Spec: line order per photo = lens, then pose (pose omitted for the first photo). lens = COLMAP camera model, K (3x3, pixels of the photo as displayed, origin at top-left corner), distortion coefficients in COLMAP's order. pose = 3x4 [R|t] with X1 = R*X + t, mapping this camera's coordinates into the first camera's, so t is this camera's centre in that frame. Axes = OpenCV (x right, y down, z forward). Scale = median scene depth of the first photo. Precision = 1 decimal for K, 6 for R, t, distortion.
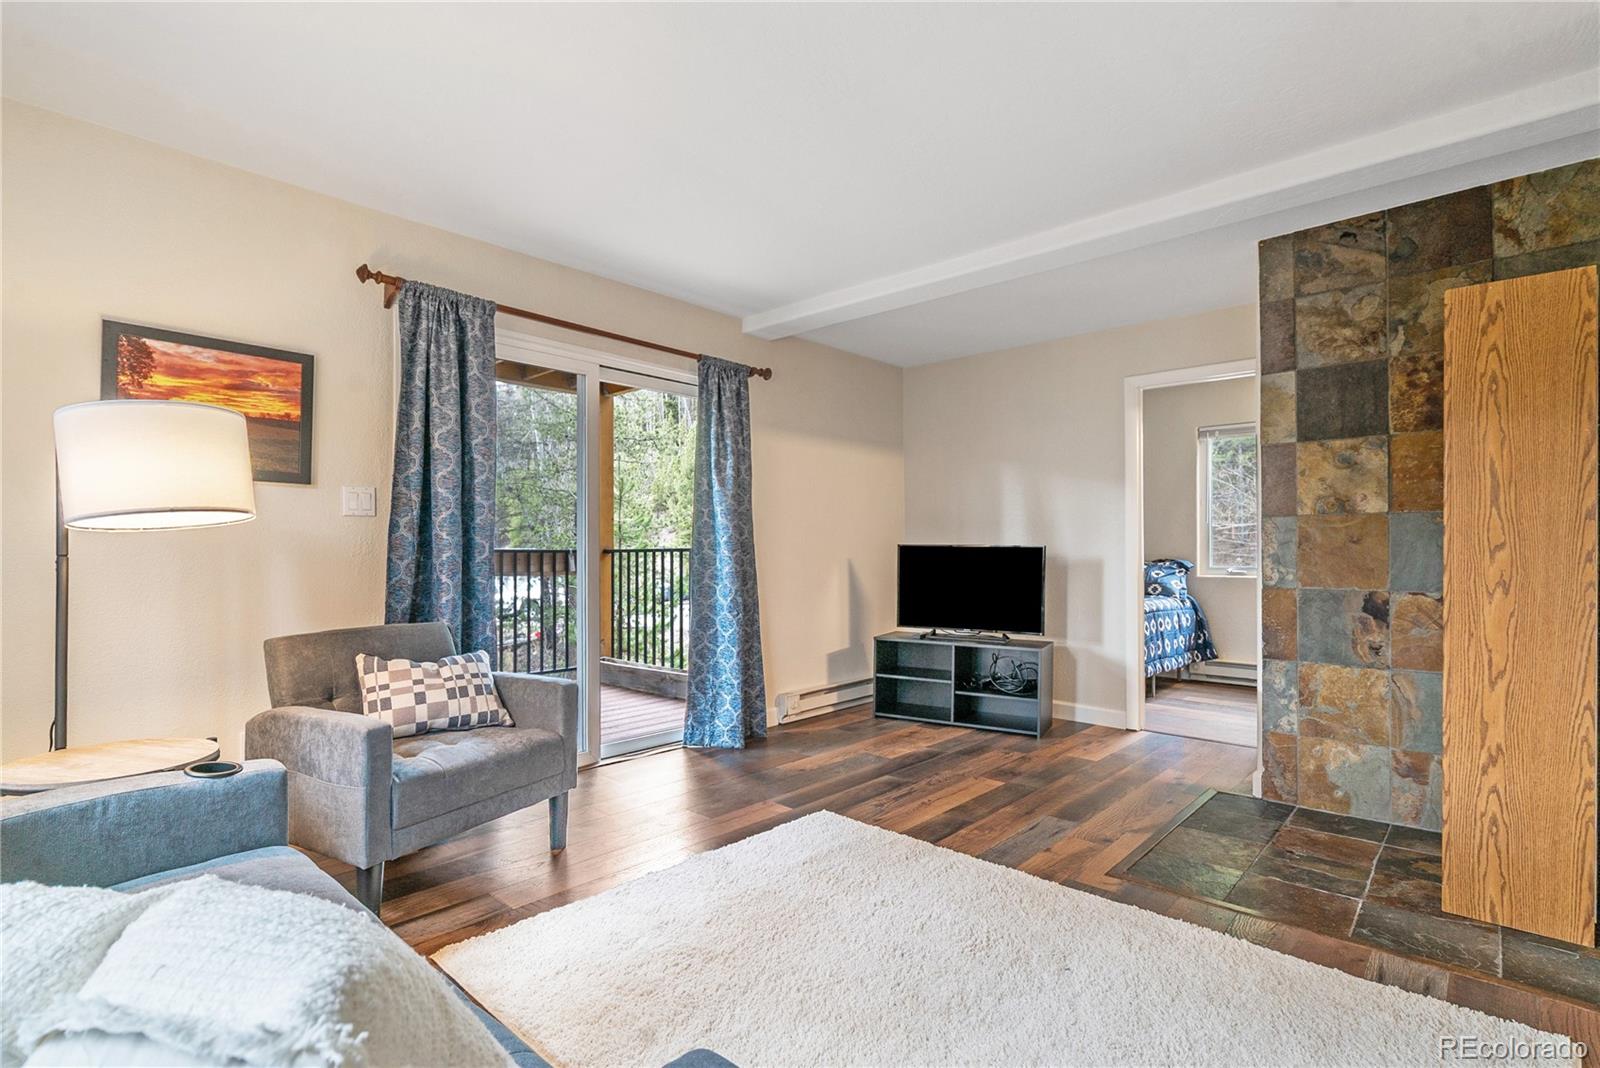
lens RADIAL K [[761.8, 0, 800.2], [0, 761.8, 561.7], [0, 0, 1]] dist [0.003517, 0.000898]
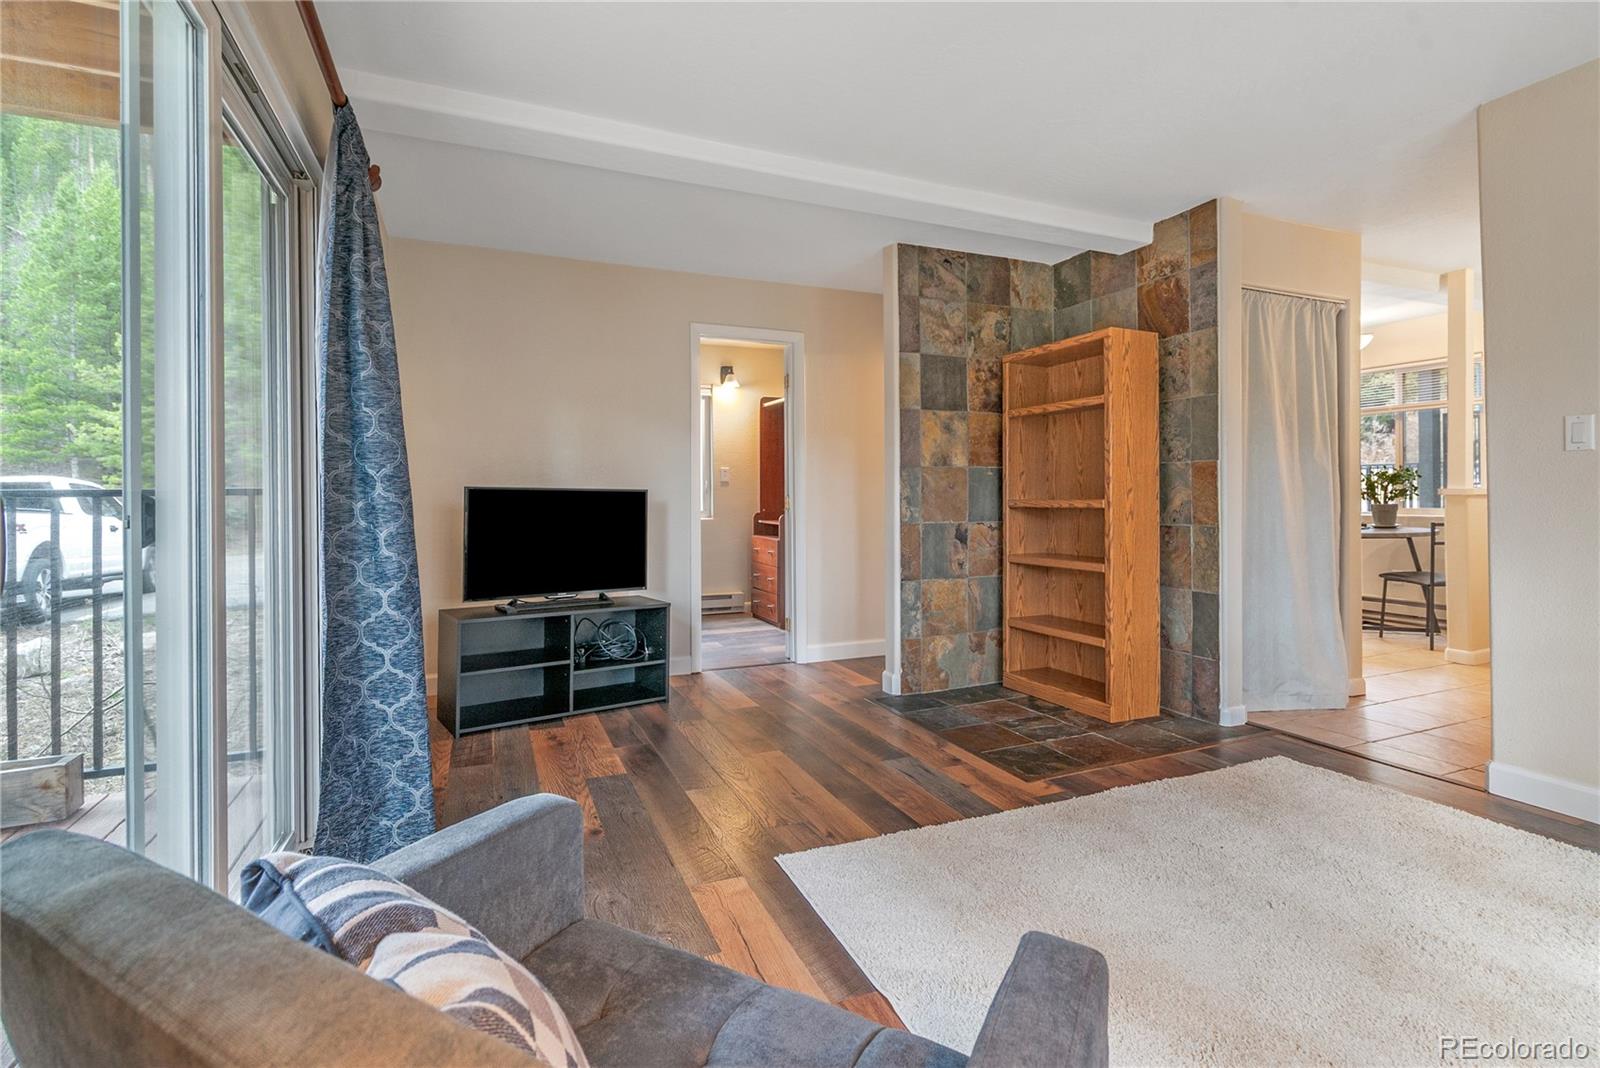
lens RADIAL K [[740.1, 0, 791.0], [0, 740.1, 504.4], [0, 0, 1]] dist [0.002336, 0.001115]
pose [[0.424642, -0.009912, 0.905307, -0.577188], [0.017265, 0.999847, 0.002849, -0.004271], [-0.905197, 0.014421, 0.424748, 0.677695]]
